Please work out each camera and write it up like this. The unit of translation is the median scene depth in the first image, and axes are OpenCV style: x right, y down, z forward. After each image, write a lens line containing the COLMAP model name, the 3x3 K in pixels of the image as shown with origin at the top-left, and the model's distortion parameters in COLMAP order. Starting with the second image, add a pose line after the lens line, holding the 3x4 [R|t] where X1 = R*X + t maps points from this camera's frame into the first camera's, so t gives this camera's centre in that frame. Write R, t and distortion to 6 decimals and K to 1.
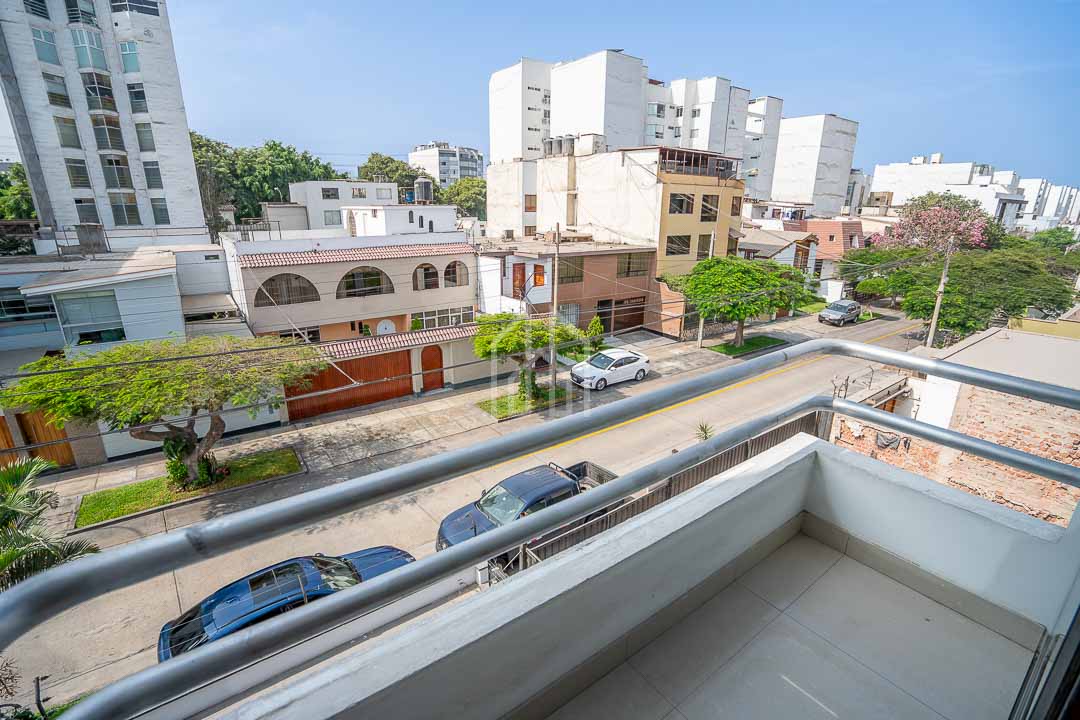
lens RADIAL K [[497.9, 0, 537.3], [0, 497.9, 362.6], [0, 0, 1]] dist [-0.063487, 0.023779]
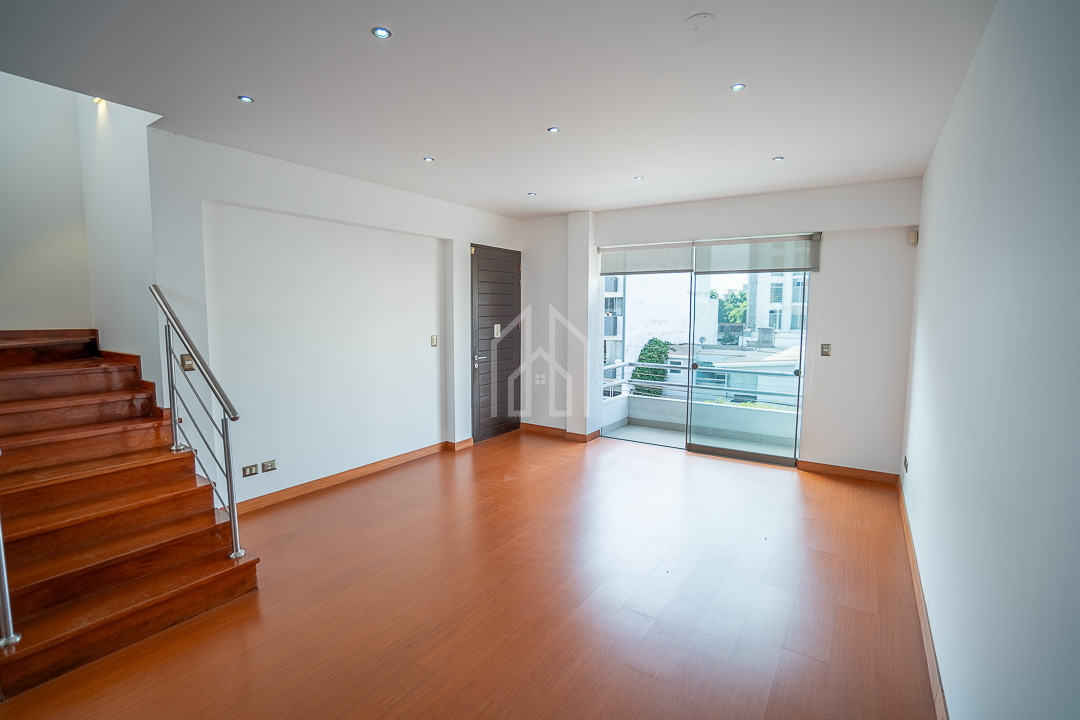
lens RADIAL K [[497.9, 0, 537.3], [0, 497.9, 362.6], [0, 0, 1]] dist [-0.063487, 0.023779]
pose [[0.351649, 0.090565, -0.931741, 0.122563], [-0.287292, 0.957720, -0.015337, 0.018986], [0.890958, 0.273075, 0.362800, -0.073443]]
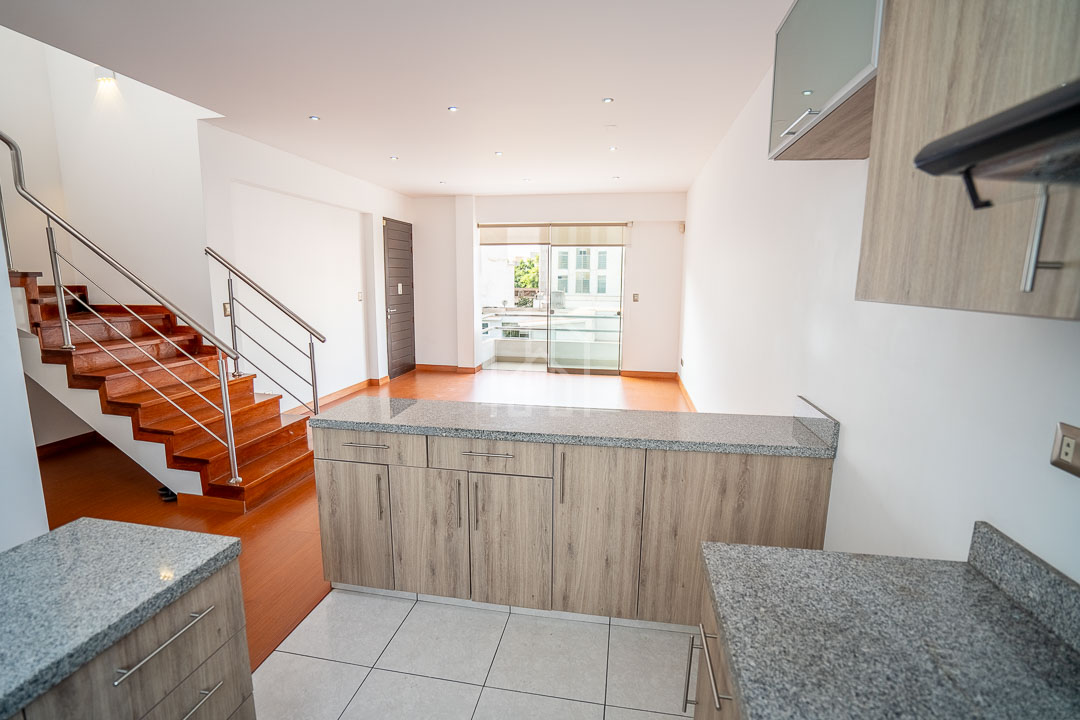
lens RADIAL K [[497.9, 0, 537.3], [0, 497.9, 362.6], [0, 0, 1]] dist [-0.063487, 0.023779]
pose [[0.696496, 0.117738, -0.707836, 0.144575], [-0.221588, 0.973525, -0.056107, 0.035317], [0.682490, 0.195926, 0.704145, -0.117972]]
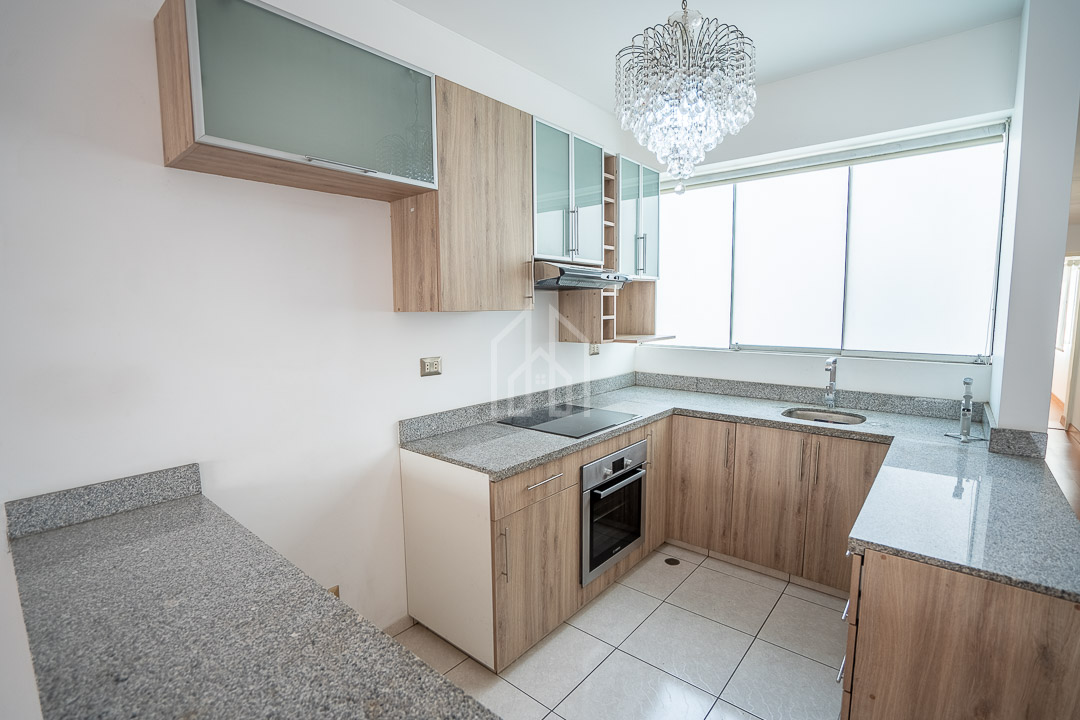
lens RADIAL K [[497.9, 0, 537.3], [0, 497.9, 362.6], [0, 0, 1]] dist [-0.063487, 0.023779]
pose [[-0.236559, -0.112665, 0.965063, 0.094707], [0.304590, 0.934587, 0.183769, 0.026581], [-0.922640, 0.337421, -0.186768, -0.090291]]
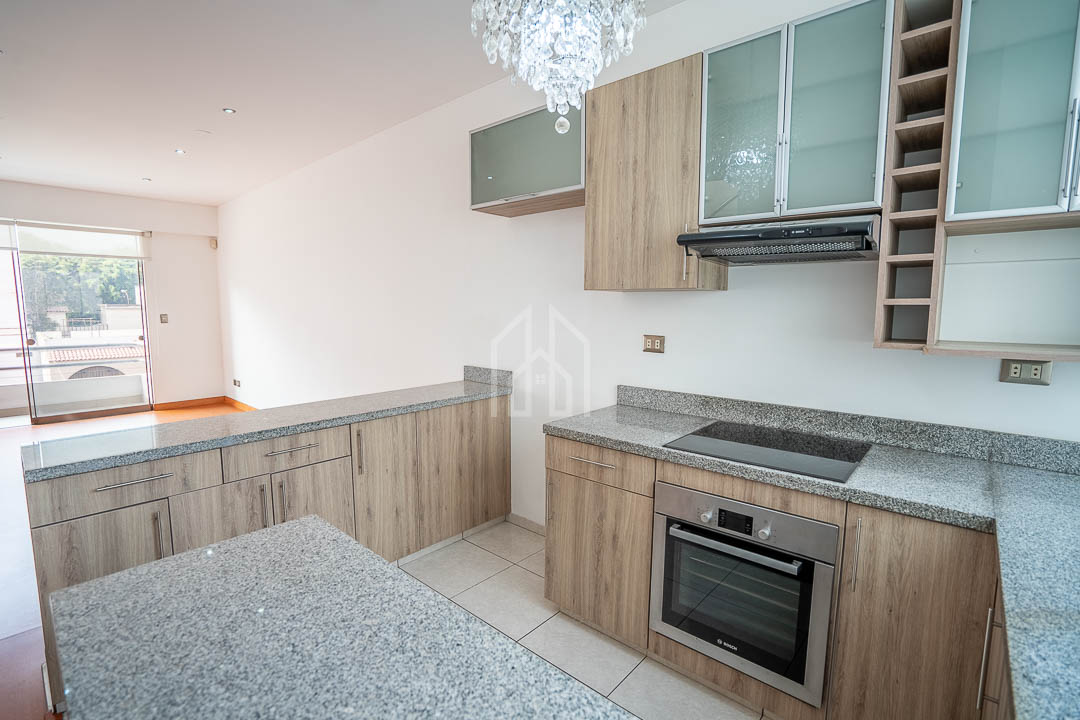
lens RADIAL K [[497.9, 0, 537.3], [0, 497.9, 362.6], [0, 0, 1]] dist [-0.063487, 0.023779]
pose [[0.976553, -0.027617, 0.213501, 0.122754], [0.068513, 0.980042, -0.186610, 0.044296], [-0.204086, 0.196862, 0.958955, -0.138611]]
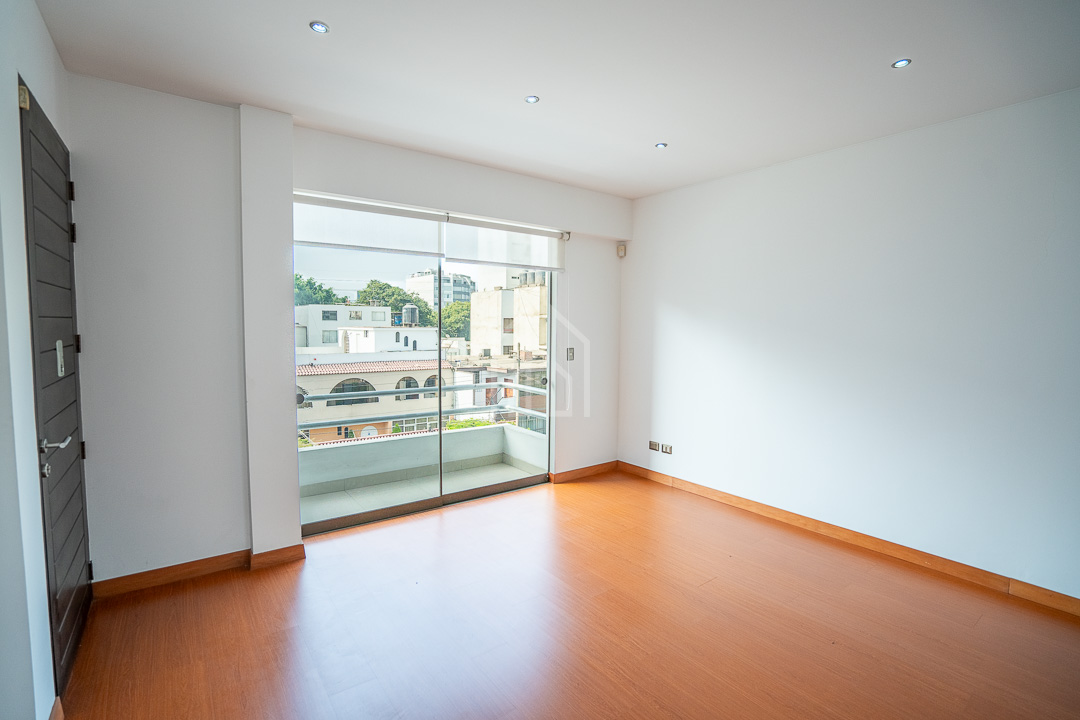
lens RADIAL K [[497.9, 0, 537.3], [0, 497.9, 362.6], [0, 0, 1]] dist [-0.063487, 0.023779]
pose [[0.999856, 0.002063, 0.016854, 0.035266], [0.001921, 0.972463, -0.233049, 0.023064], [-0.016871, 0.233047, 0.972319, -0.081895]]
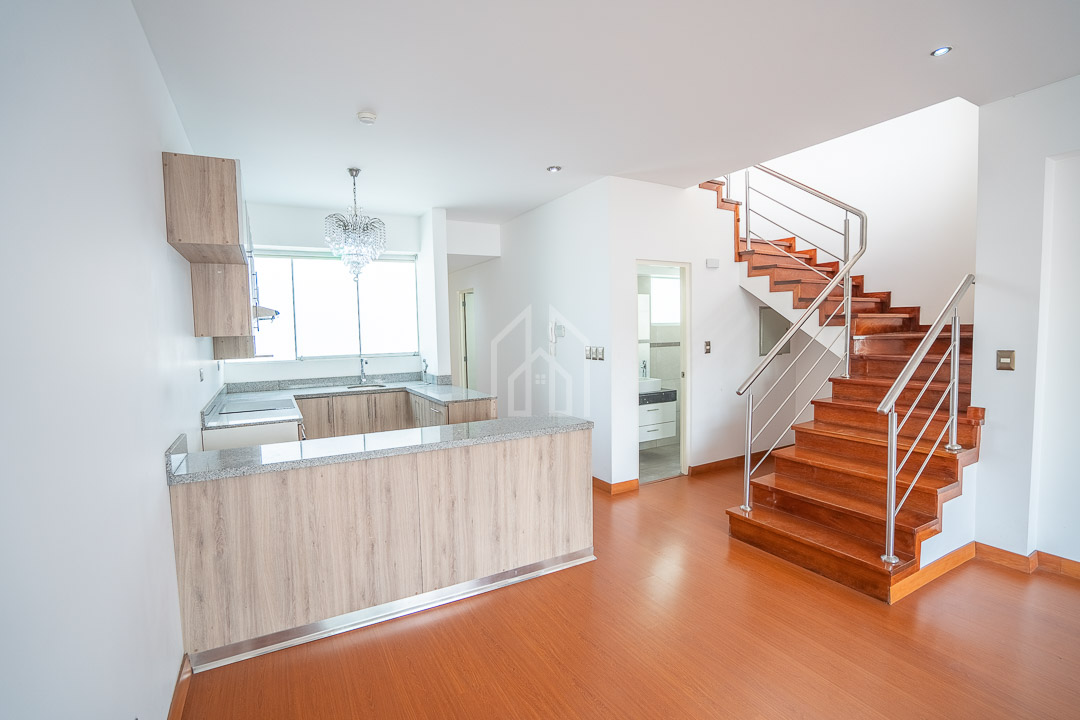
lens RADIAL K [[494.1, 0, 537.8], [0, 494.1, 361.1], [0, 0, 1]] dist [-0.063496, 0.023212]
pose [[-0.993420, 0.005832, 0.114383, 0.088625], [0.047556, 0.929544, 0.365631, 0.007285], [-0.104192, 0.368665, -0.923705, -0.029346]]
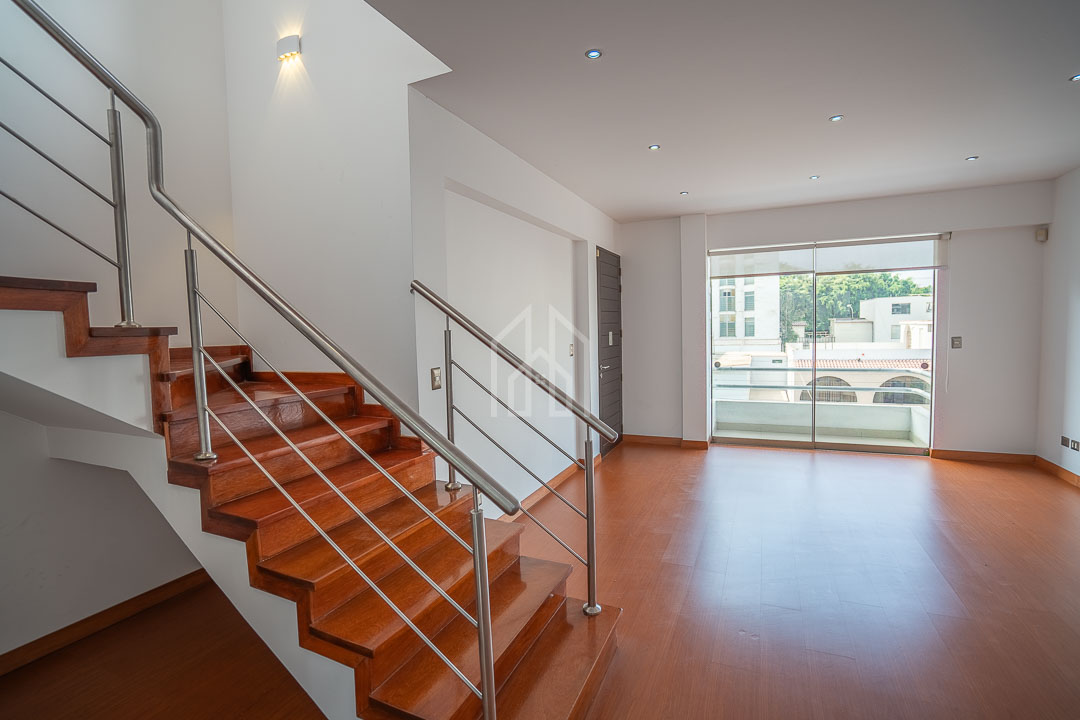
lens RADIAL K [[497.9, 0, 537.3], [0, 497.9, 362.6], [0, 0, 1]] dist [-0.063487, 0.023779]
pose [[0.497088, 0.040646, -0.866748, 0.093205], [-0.234262, 0.968096, -0.088952, 0.033961], [0.835479, 0.247263, 0.490750, -0.114520]]
